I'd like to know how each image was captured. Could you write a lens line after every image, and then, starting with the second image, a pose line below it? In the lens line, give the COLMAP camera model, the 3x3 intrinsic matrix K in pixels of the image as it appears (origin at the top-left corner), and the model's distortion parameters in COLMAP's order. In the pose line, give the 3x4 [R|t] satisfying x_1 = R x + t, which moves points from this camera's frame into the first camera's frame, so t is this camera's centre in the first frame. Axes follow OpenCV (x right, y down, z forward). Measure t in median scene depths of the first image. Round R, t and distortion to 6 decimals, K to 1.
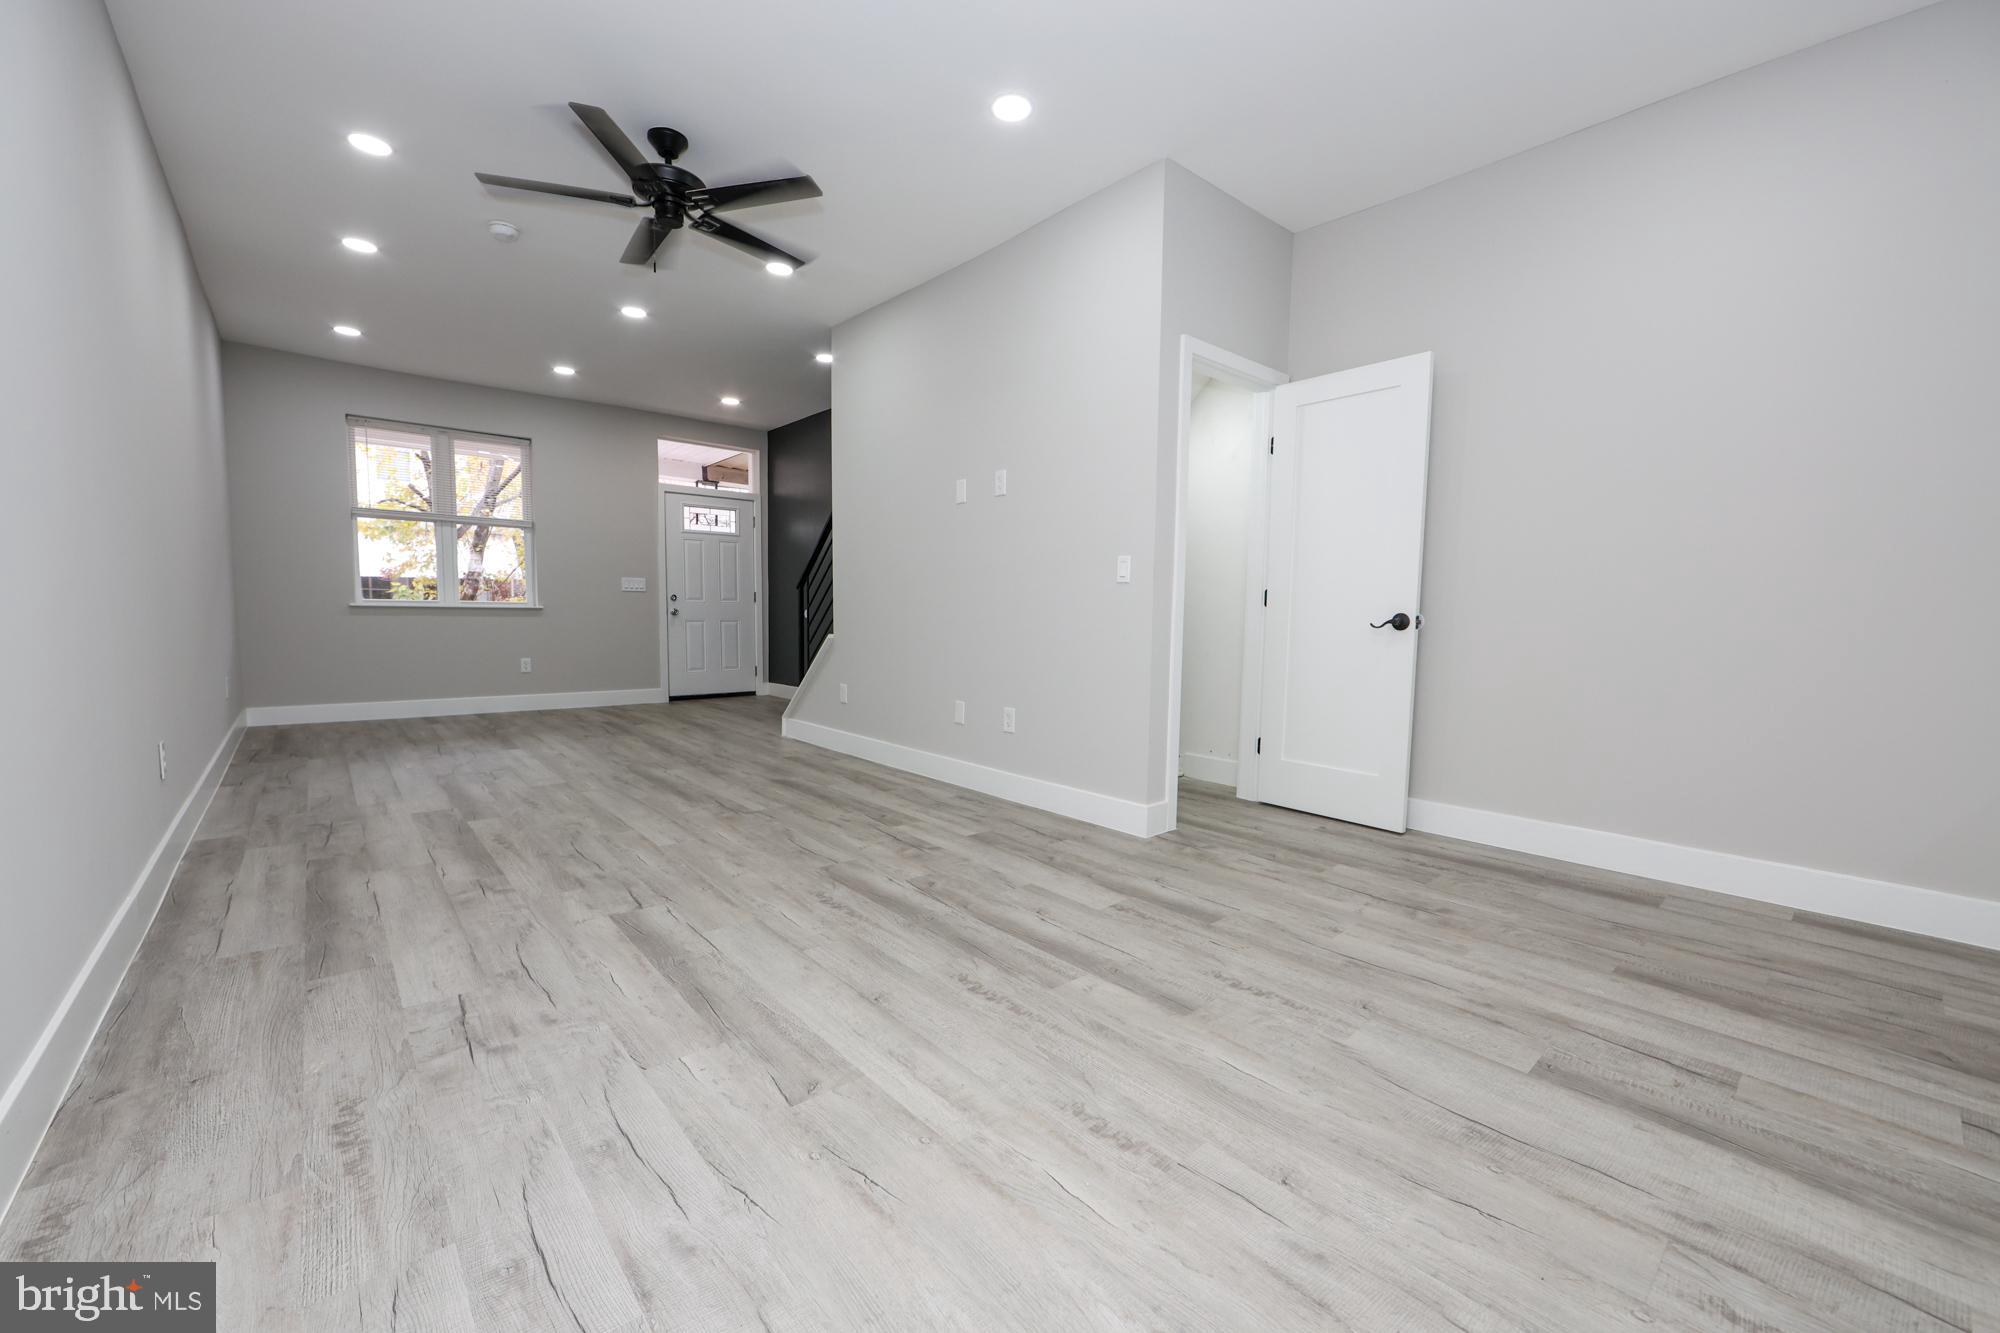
lens RADIAL K [[787.8, 0, 1001.0], [0, 787.8, 678.4], [0, 0, 1]] dist [-0.014060, 0.002923]
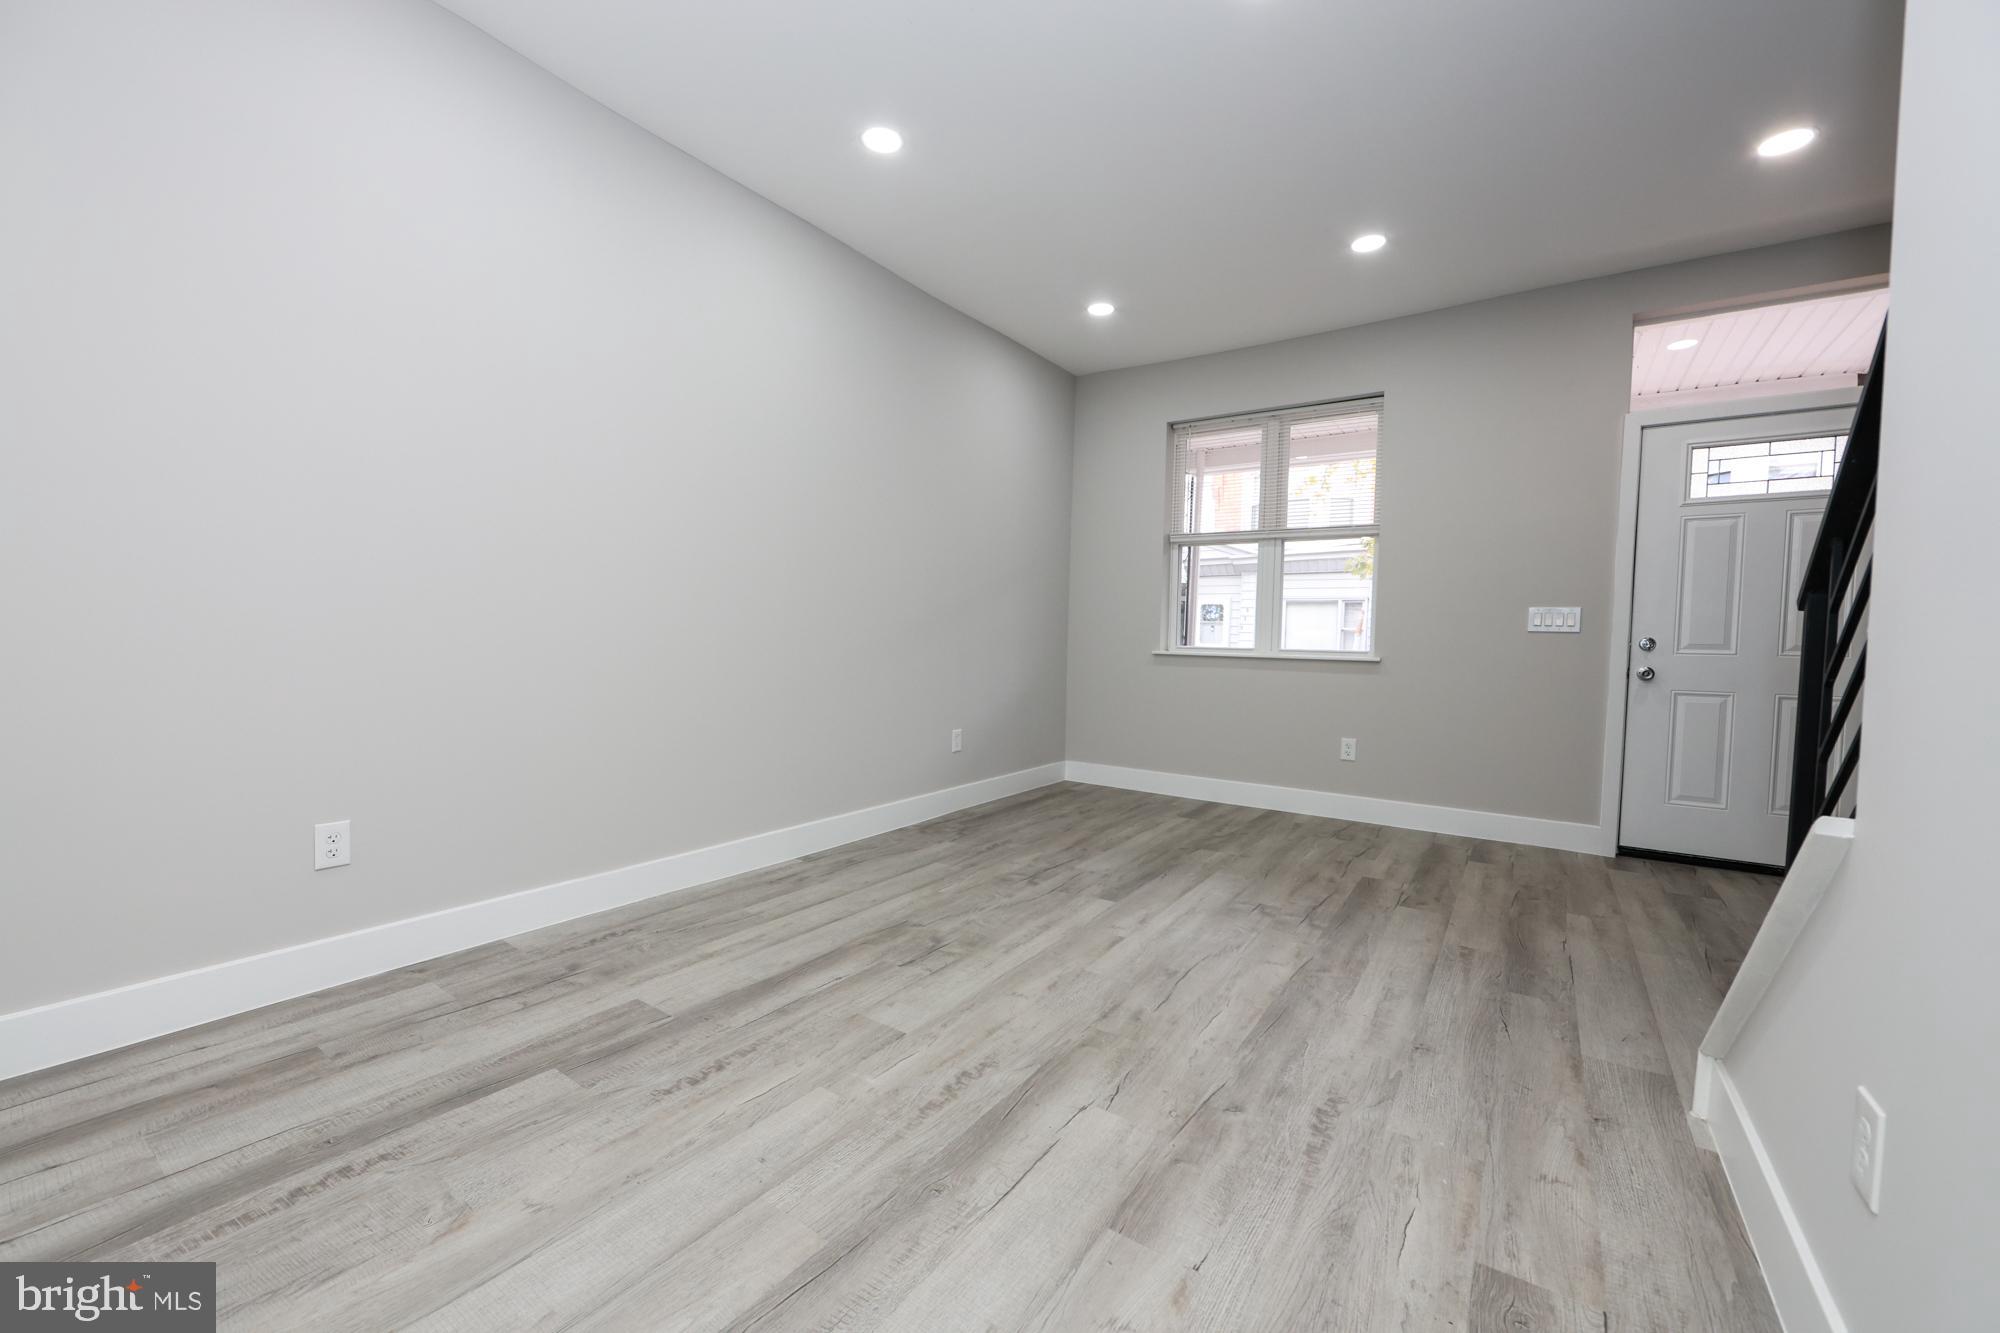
lens RADIAL K [[787.8, 0, 1001.0], [0, 787.8, 678.4], [0, 0, 1]] dist [-0.014060, 0.002923]
pose [[0.248213, 0.040555, -0.967856, -0.058635], [-0.099890, 0.994869, 0.016070, -0.058929], [0.963542, 0.092691, 0.250990, 0.583587]]
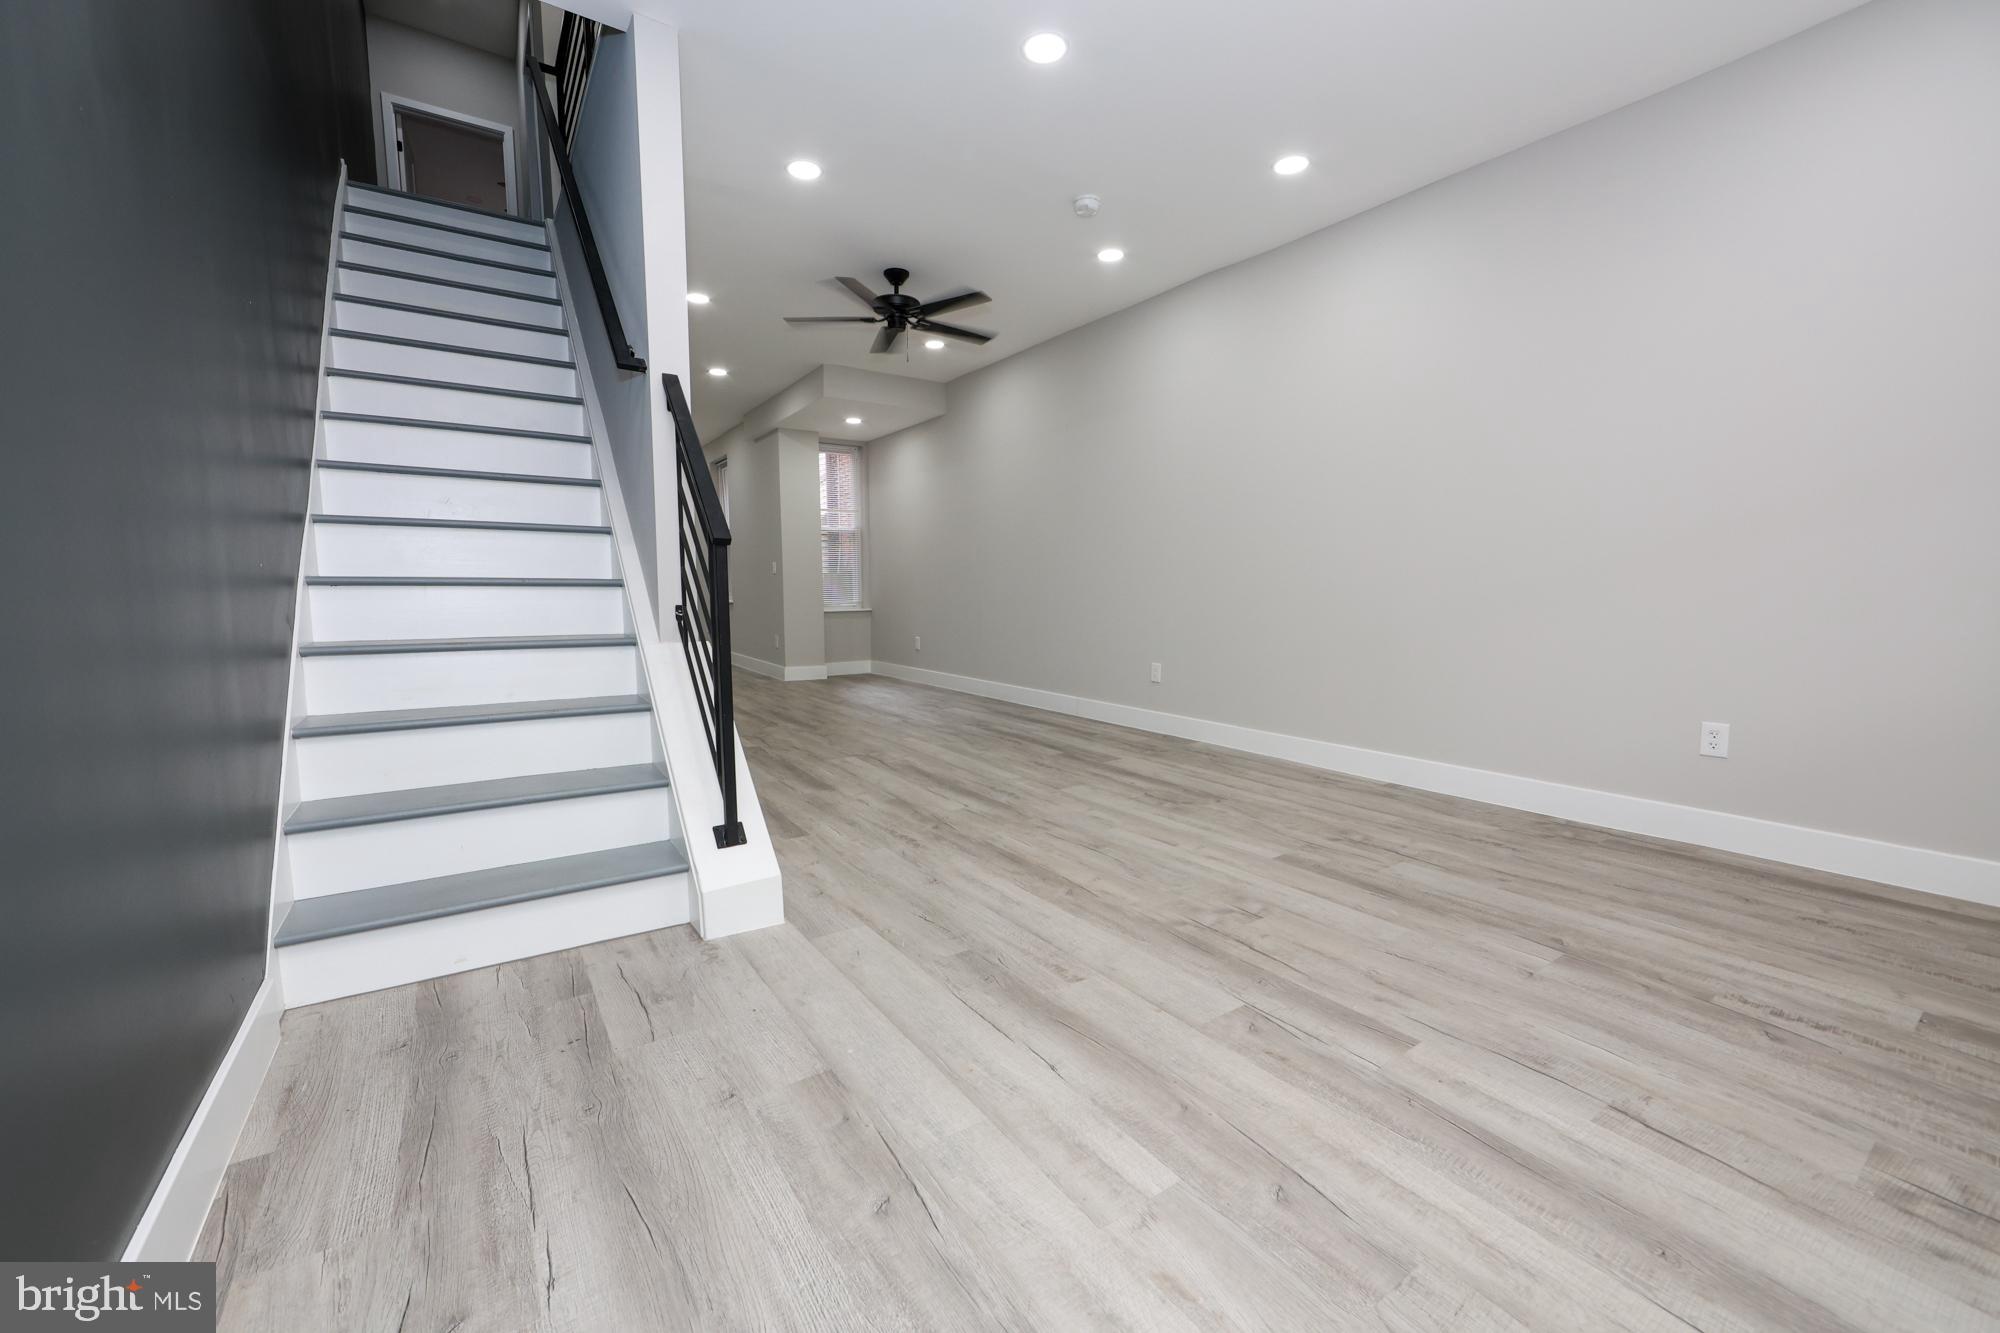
lens RADIAL K [[787.8, 0, 1001.0], [0, 787.8, 678.4], [0, 0, 1]] dist [-0.014060, 0.002923]
pose [[-0.992285, -0.027641, 0.120854, -0.378754], [-0.002402, 0.978932, 0.204174, -0.111798], [-0.123952, 0.202308, -0.971446, 1.184252]]
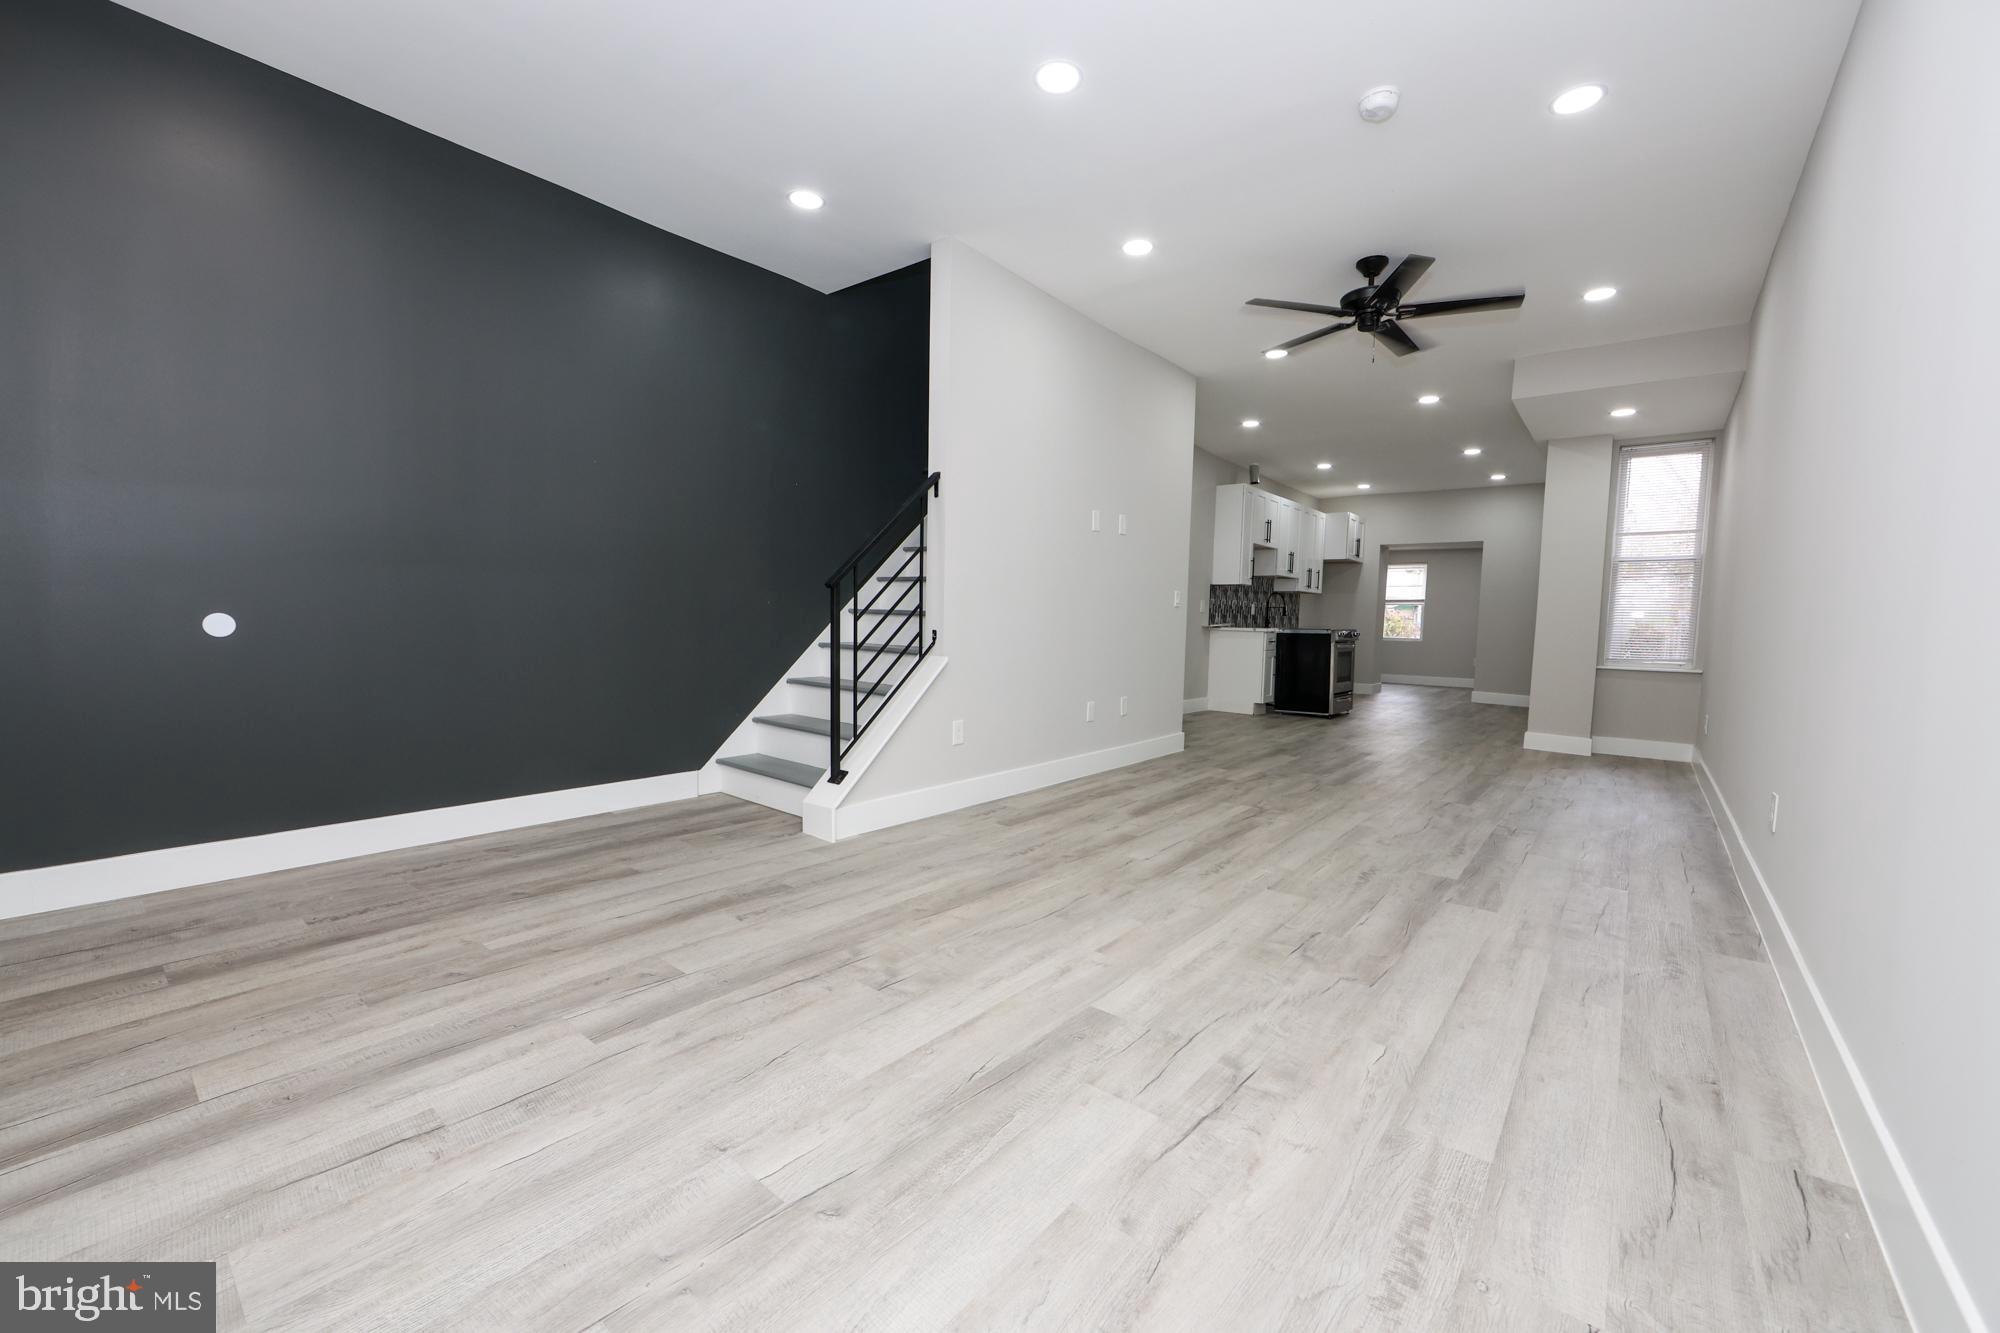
lens RADIAL K [[787.8, 0, 1001.0], [0, 787.8, 678.4], [0, 0, 1]] dist [-0.014060, 0.002923]
pose [[-0.160126, -0.096475, 0.982371, -0.754095], [0.057921, 0.992579, 0.106919, -0.089378], [-0.985396, 0.074021, -0.153349, 0.844091]]
